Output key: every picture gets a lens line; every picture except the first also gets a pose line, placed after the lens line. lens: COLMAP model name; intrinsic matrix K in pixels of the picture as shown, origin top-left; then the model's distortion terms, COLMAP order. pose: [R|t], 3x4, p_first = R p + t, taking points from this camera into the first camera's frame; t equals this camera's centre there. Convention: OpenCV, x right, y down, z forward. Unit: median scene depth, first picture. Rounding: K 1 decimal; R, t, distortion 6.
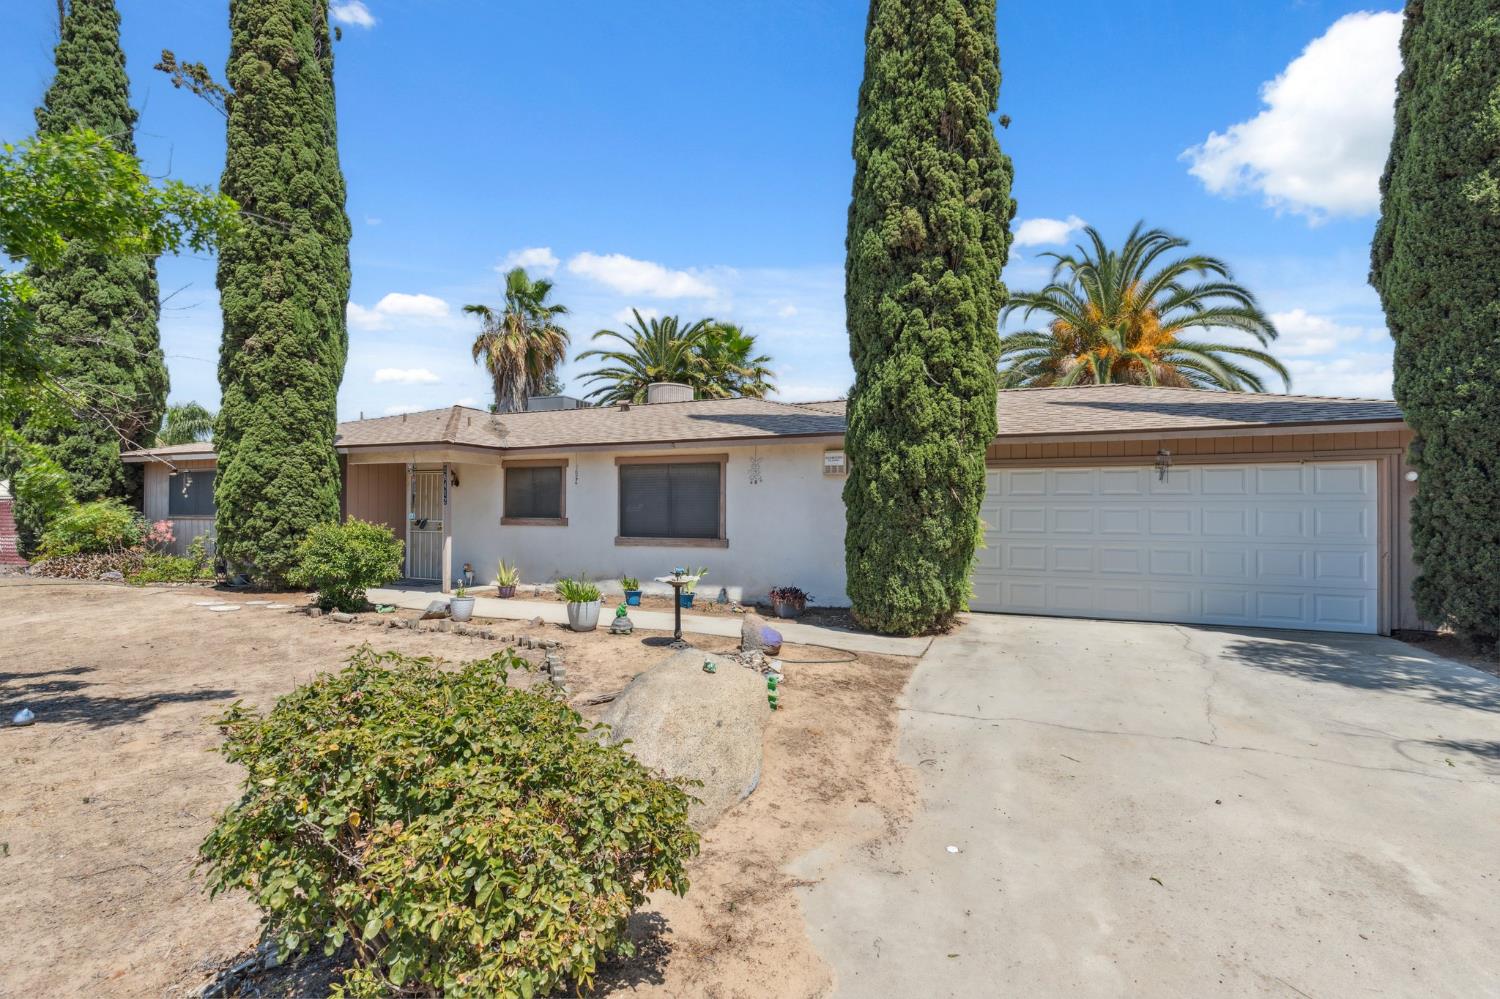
lens RADIAL K [[685.0, 0, 750.0], [0, 685.0, 499.5], [0, 0, 1]] dist [0.016650, -0.009829]
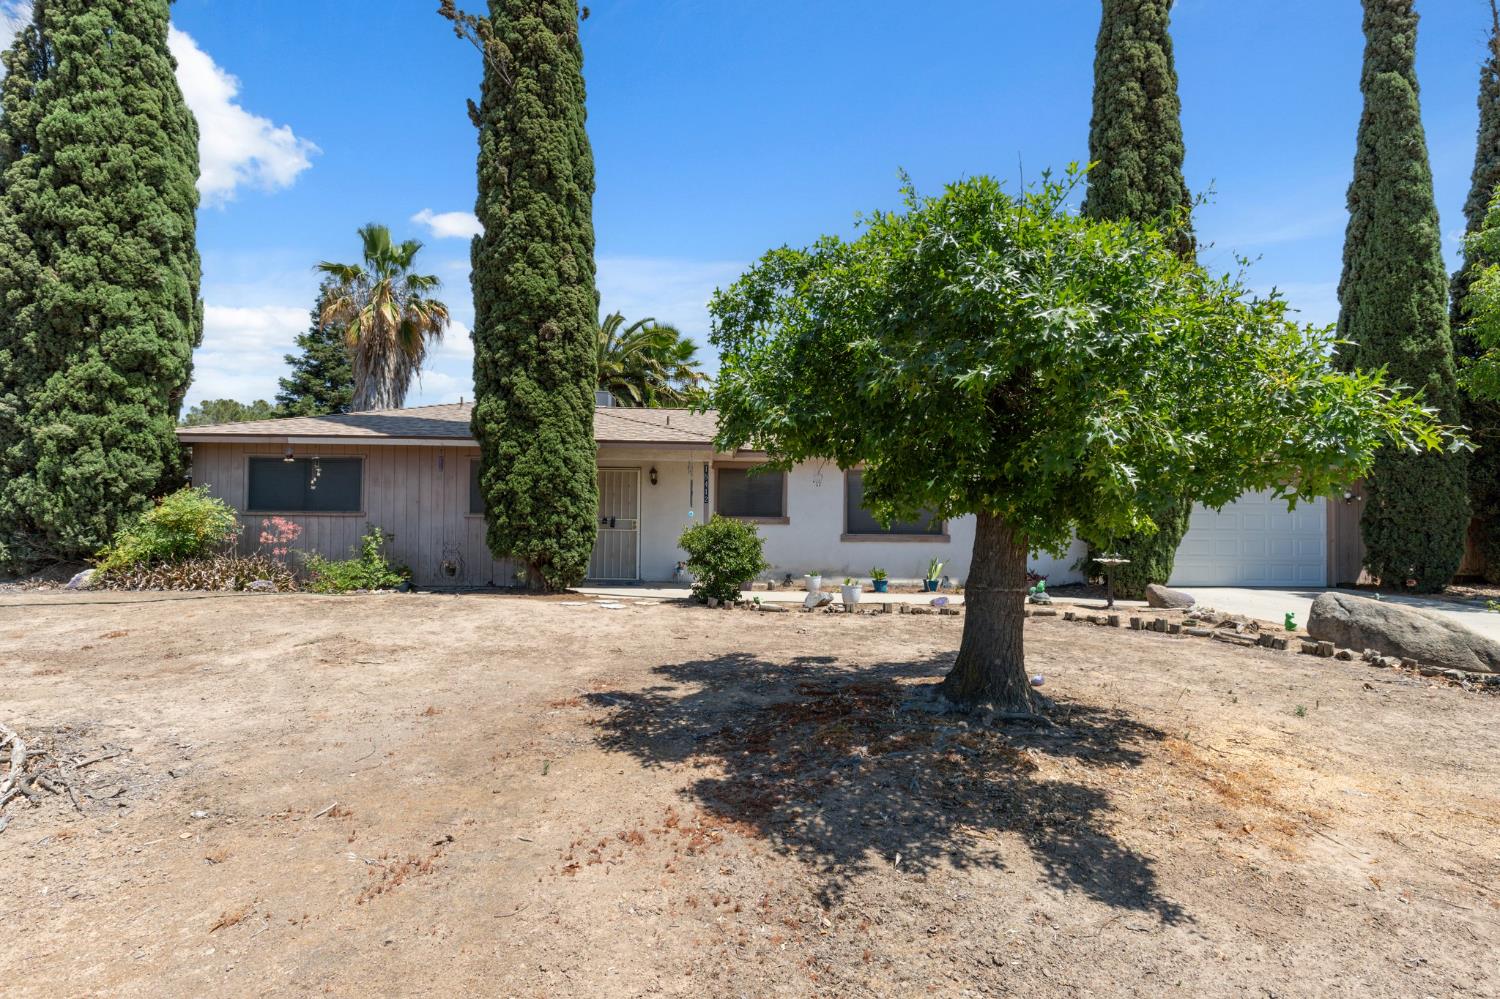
lens RADIAL K [[720.4, 0, 759.2], [0, 720.4, 504.9], [0, 0, 1]] dist [-0.008785, 0.000838]
pose [[0.903043, 0.014916, 0.429291, -0.837871], [-0.014753, 0.999884, -0.003707, 0.012959], [-0.429297, -0.002986, 0.903159, -0.008220]]
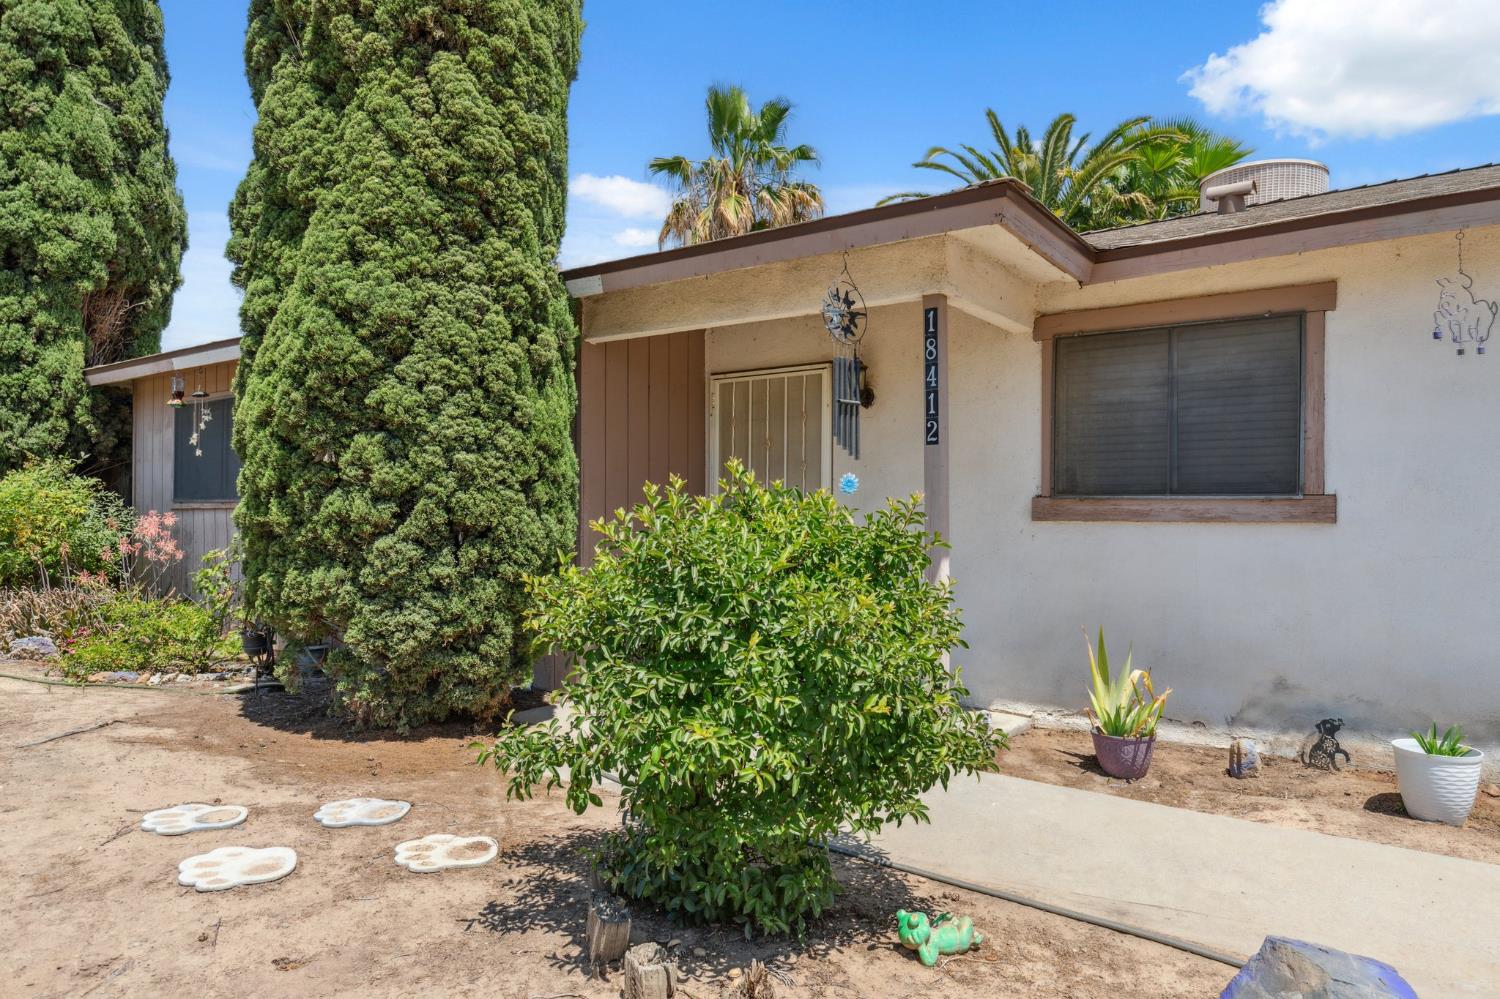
lens RADIAL K [[960.3, 0, 758.1], [0, 960.3, 505.1], [0, 0, 1]] dist [-0.003162, -0.000768]
pose [[0.977066, -0.002643, -0.212921, -0.431614], [0.003443, 0.999988, 0.003385, 0.030744], [0.212910, -0.004041, 0.977064, 0.598434]]
